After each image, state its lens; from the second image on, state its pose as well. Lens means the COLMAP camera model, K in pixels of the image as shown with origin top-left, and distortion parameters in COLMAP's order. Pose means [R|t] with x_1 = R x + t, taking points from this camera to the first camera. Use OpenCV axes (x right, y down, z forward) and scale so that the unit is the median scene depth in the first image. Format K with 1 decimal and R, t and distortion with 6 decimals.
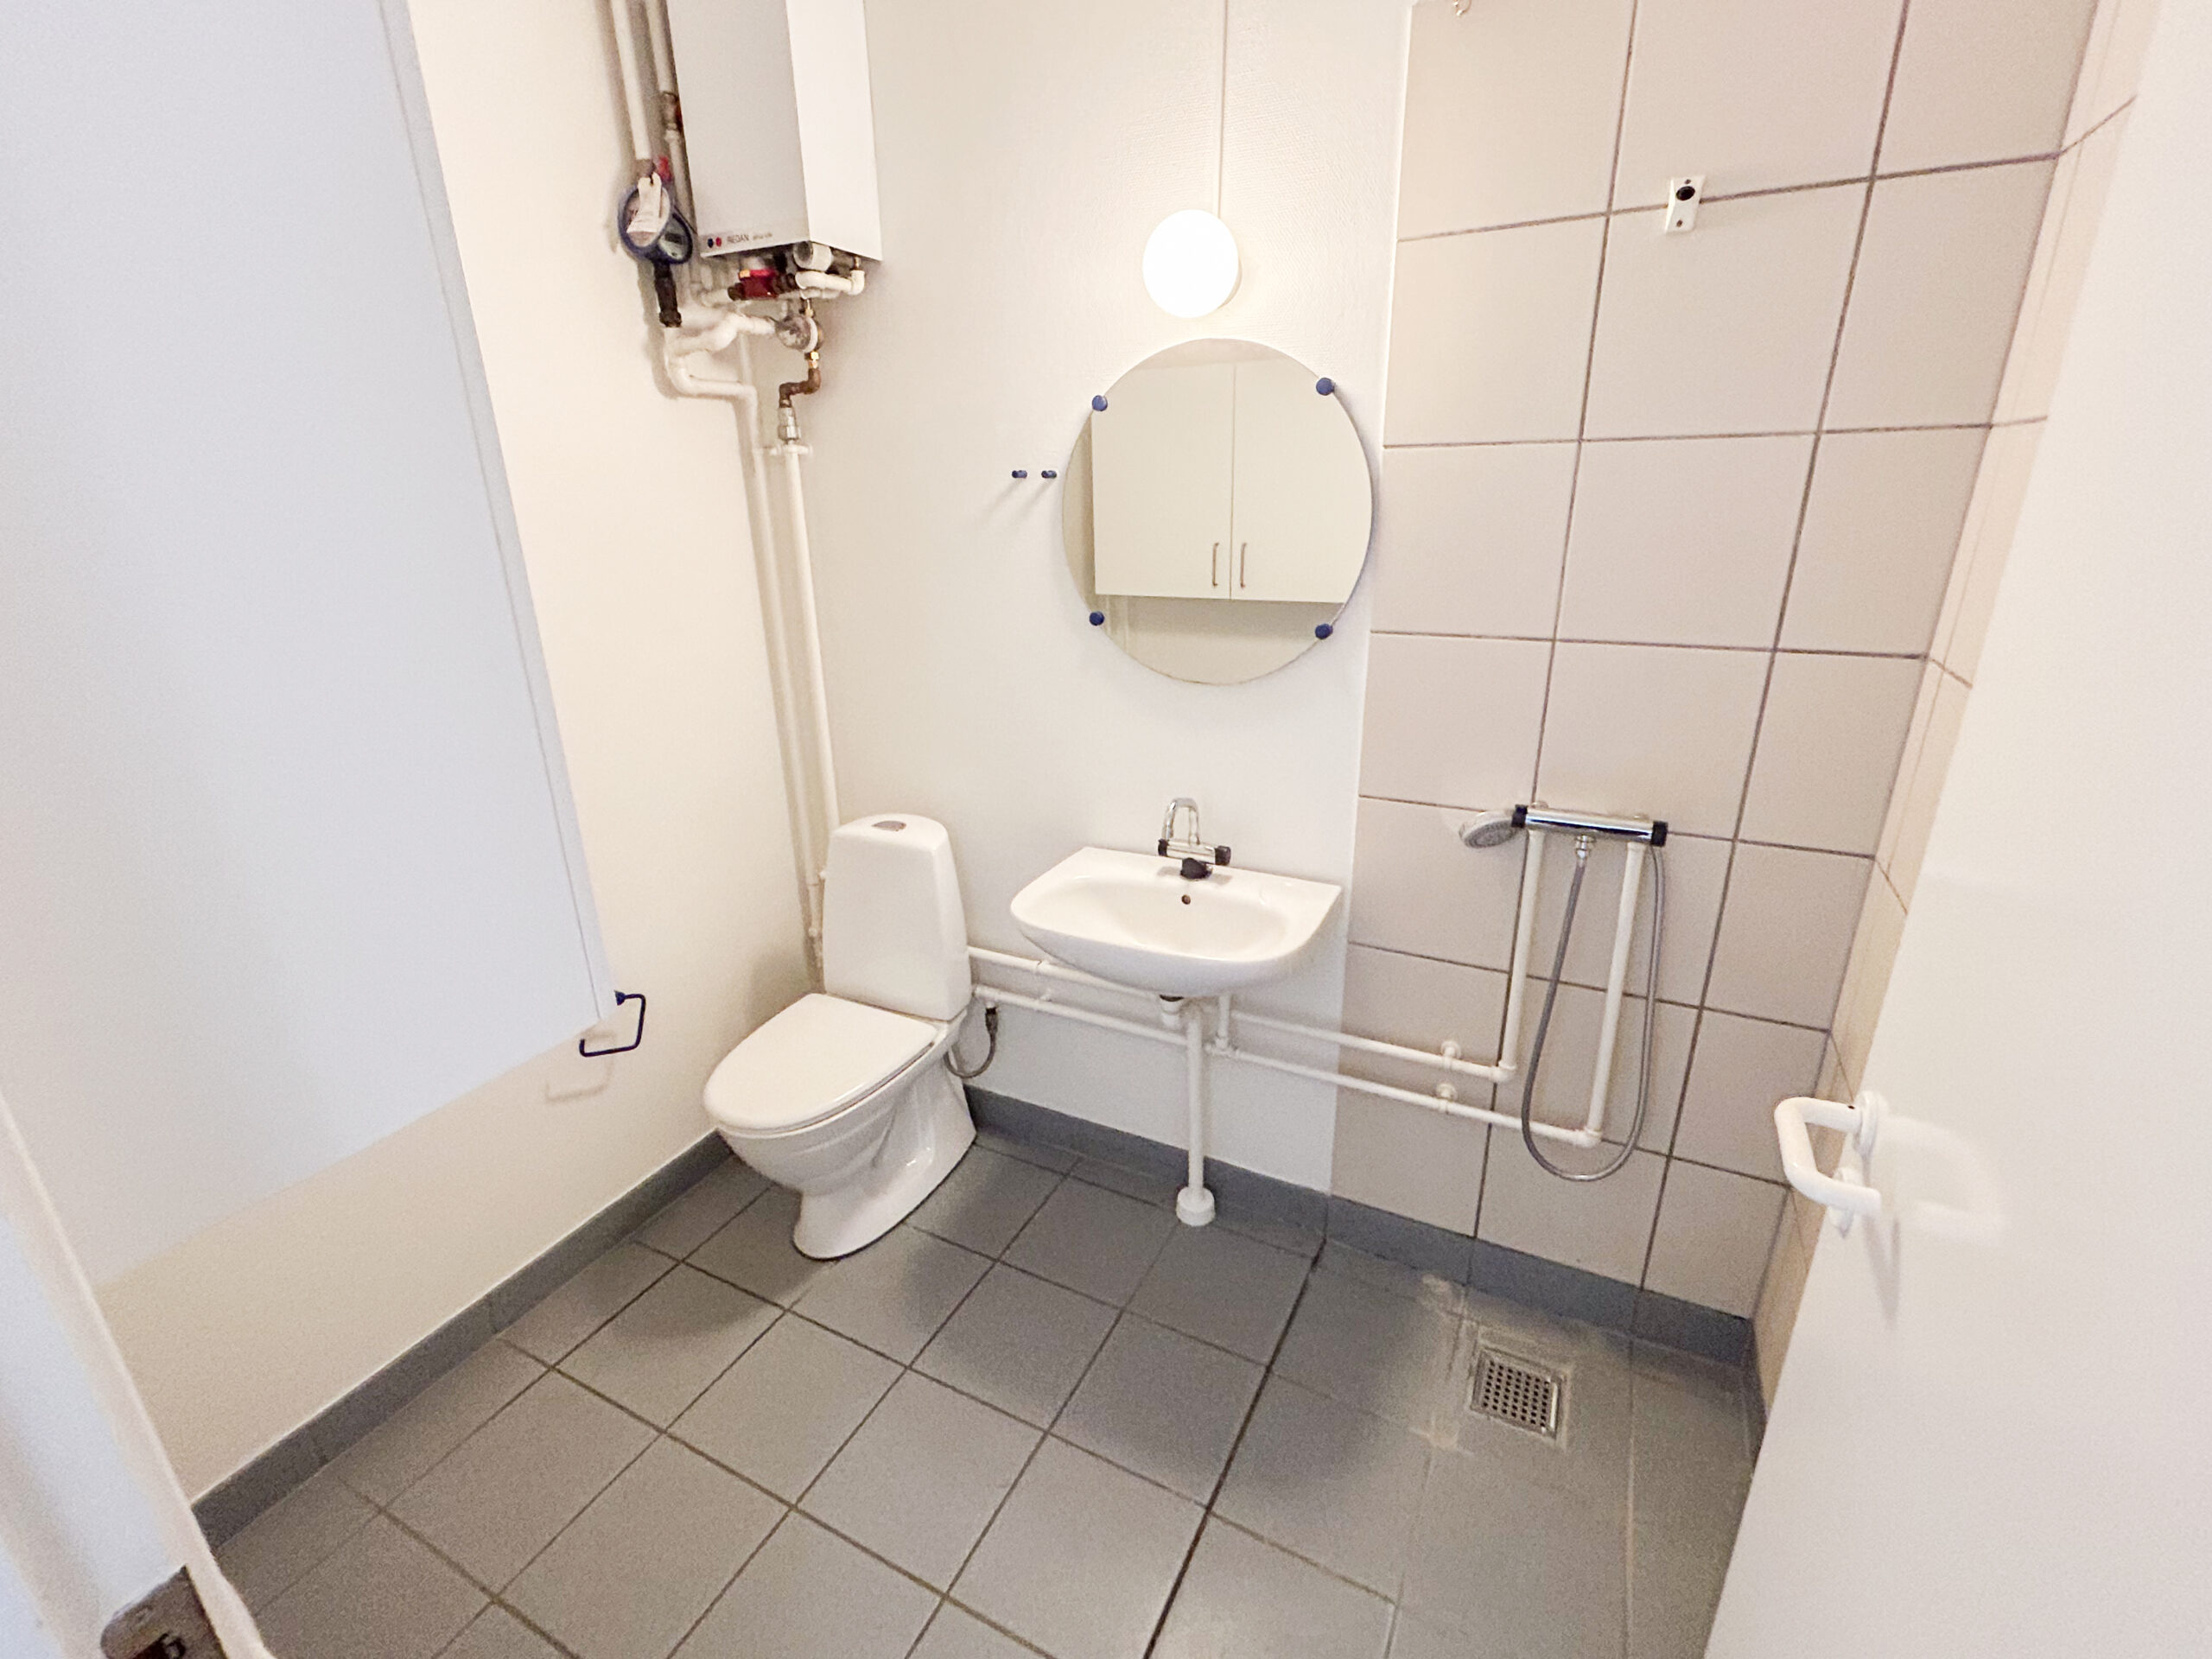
lens RADIAL K [[981.0, 0, 1103.5], [0, 981.0, 832.6], [0, 0, 1]] dist [-0.004011, 0.000818]
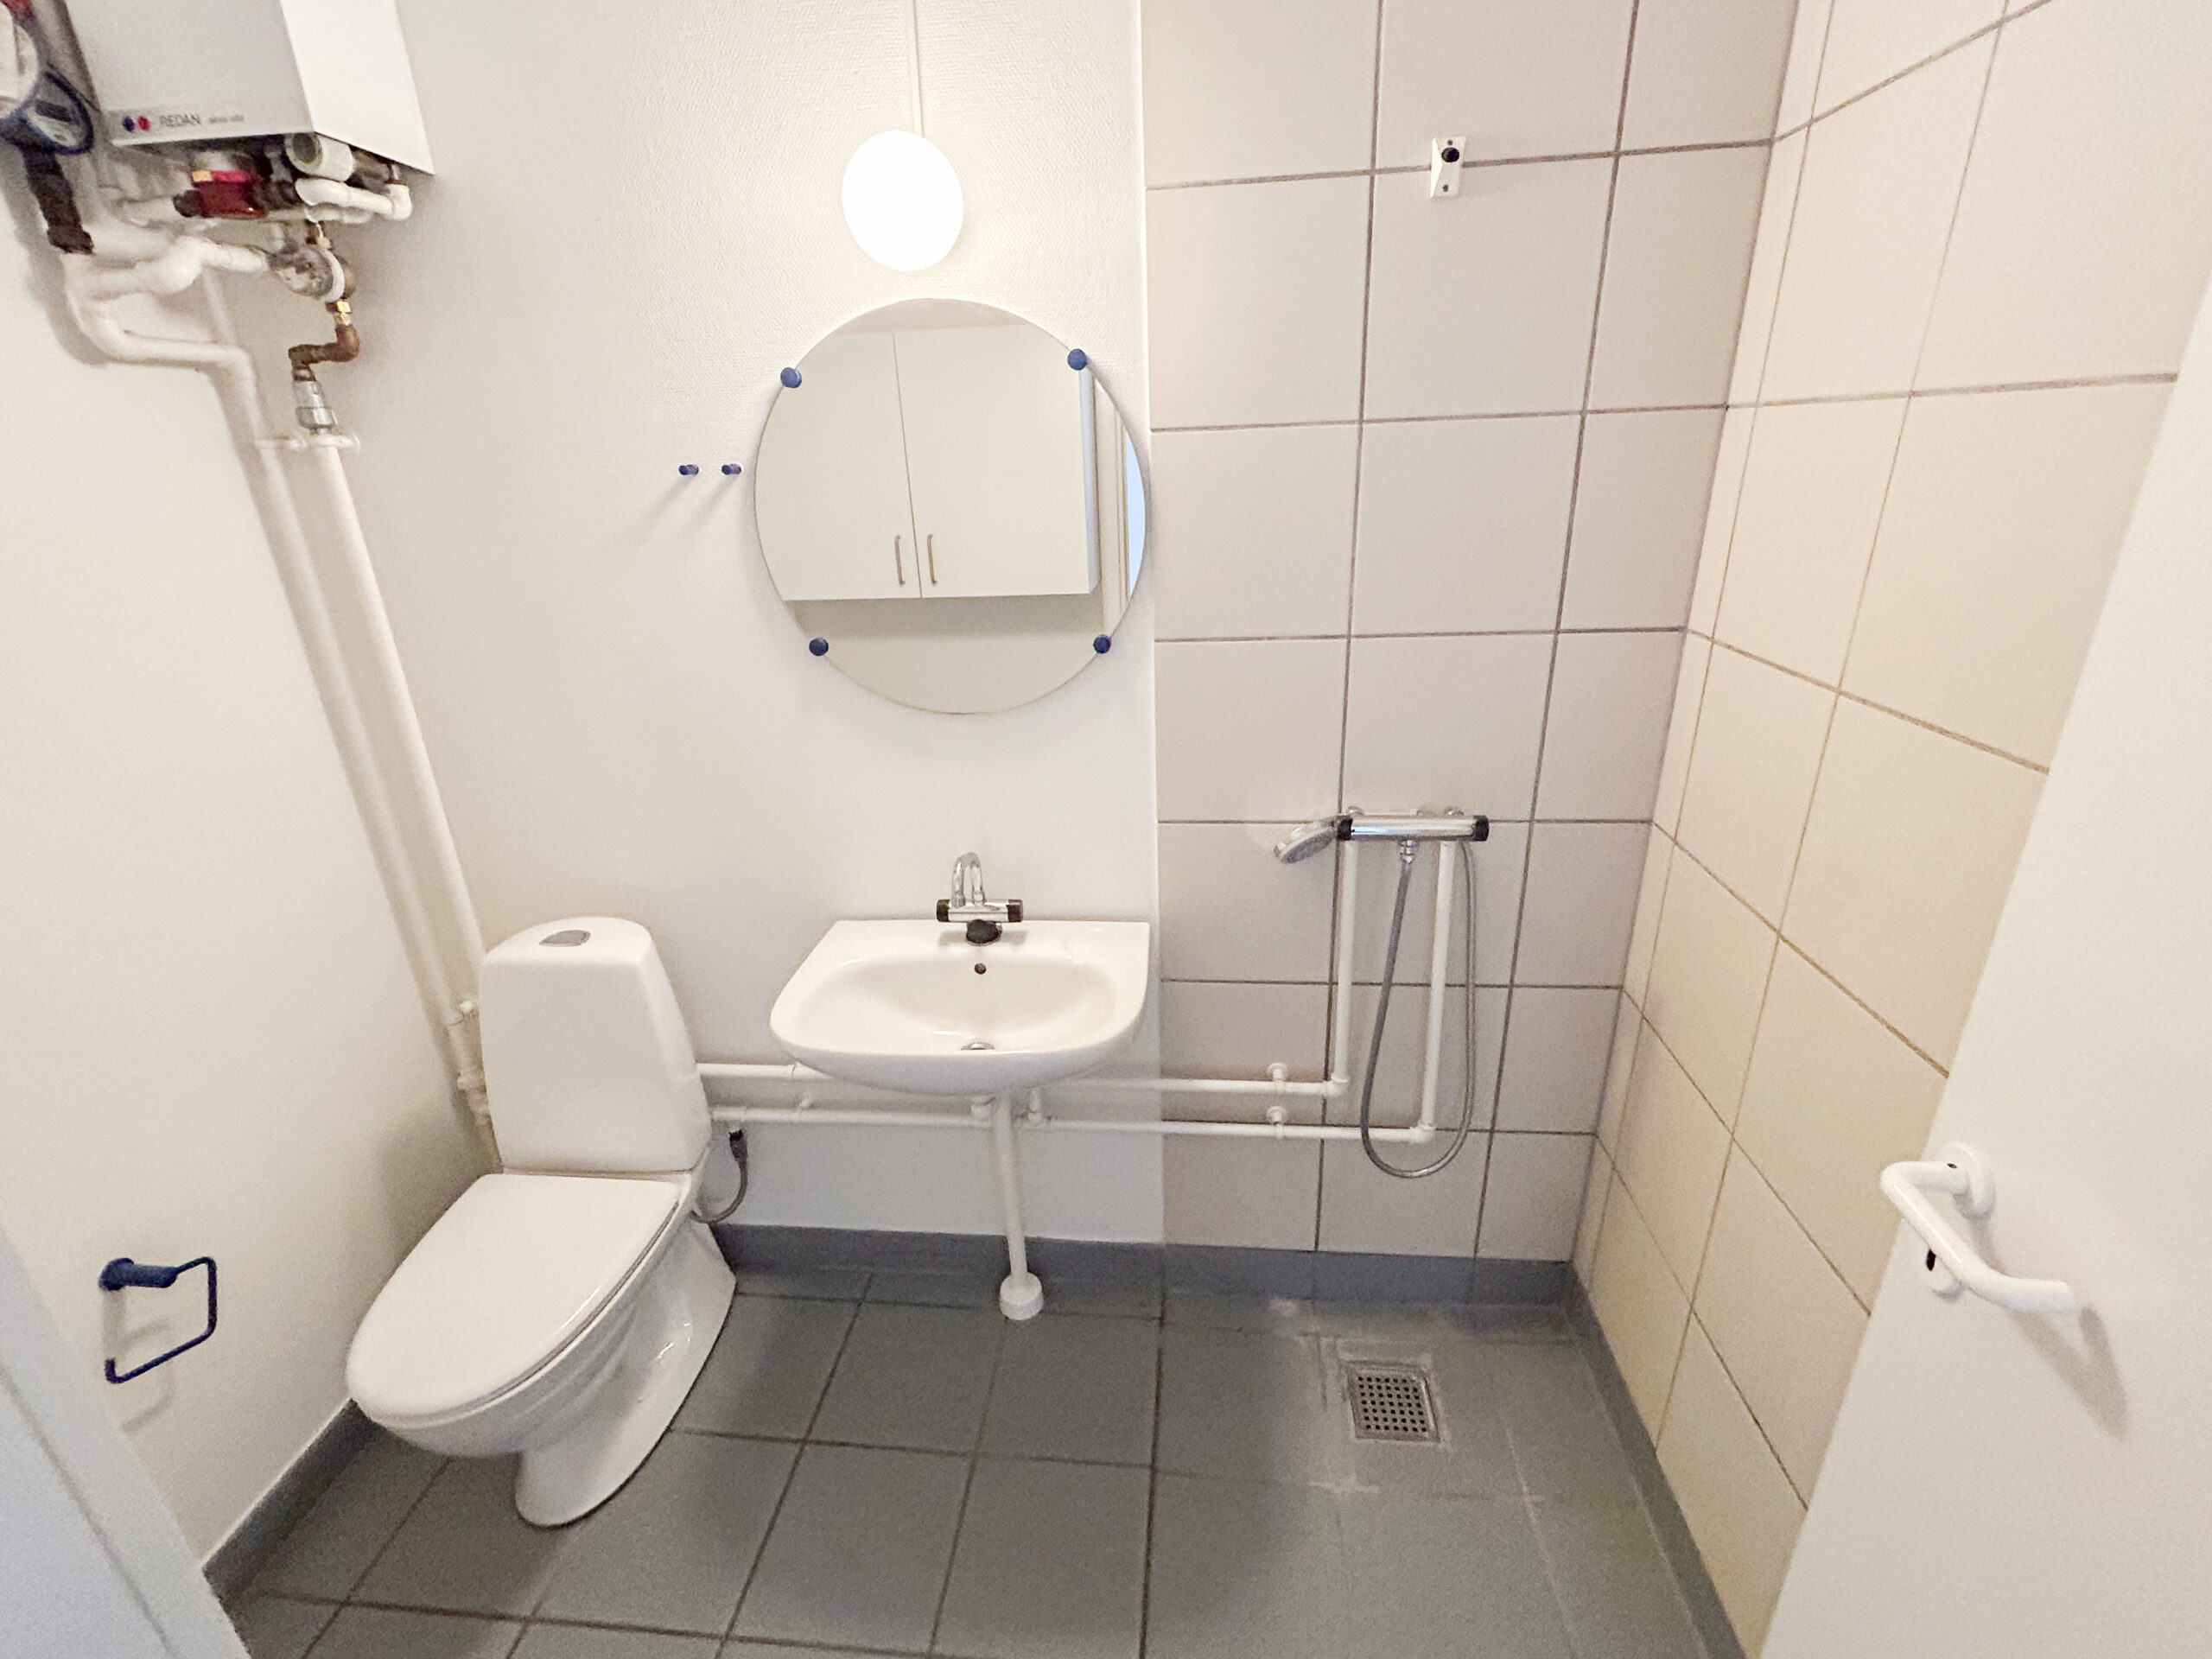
lens RADIAL K [[981.0, 0, 1103.5], [0, 981.0, 832.6], [0, 0, 1]] dist [-0.004011, 0.000818]
pose [[0.929553, -0.149212, 0.337145, -0.084579], [0.141657, 0.988797, 0.047051, -0.072791], [-0.340389, 0.004023, 0.940276, 0.164199]]
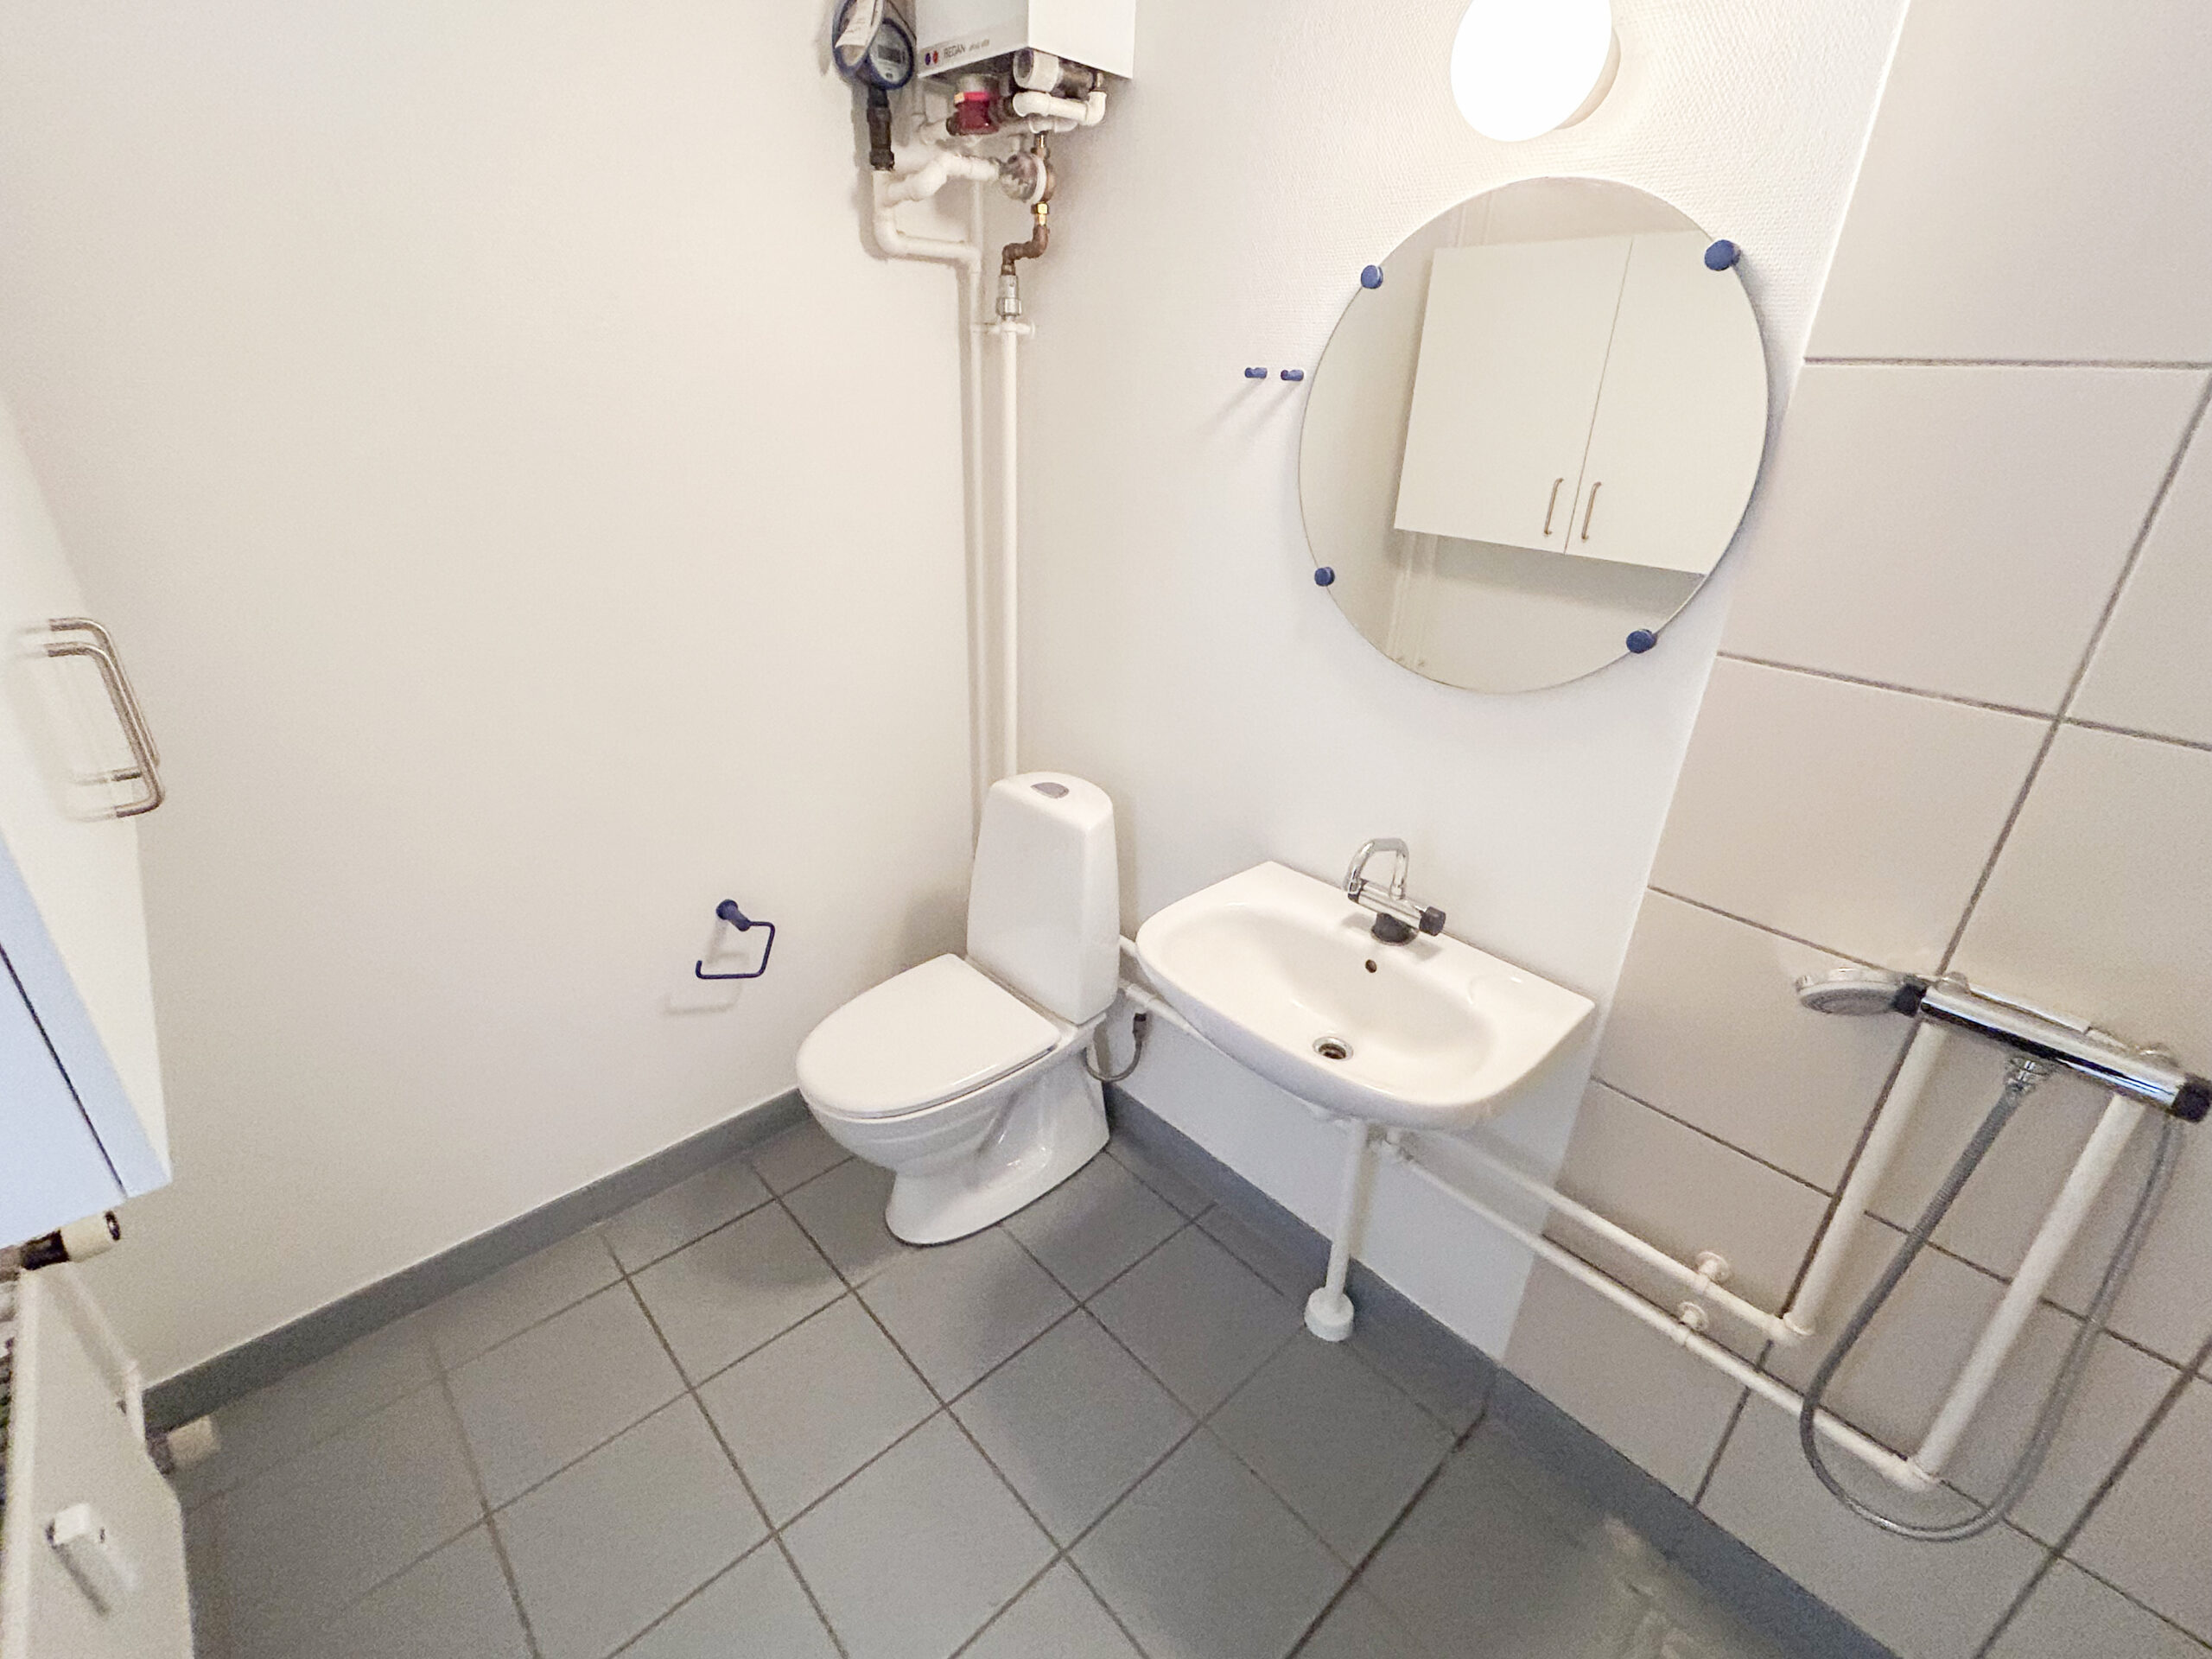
lens RADIAL K [[983.2, 0, 1106.0], [0, 983.2, 829.5], [0, 0, 1]] dist [-0.011438, 0.008048]
pose [[0.938095, 0.190007, -0.289612, 0.091170], [-0.163337, 0.979978, 0.113863, -0.087330], [0.305448, -0.059510, 0.950347, 0.223292]]
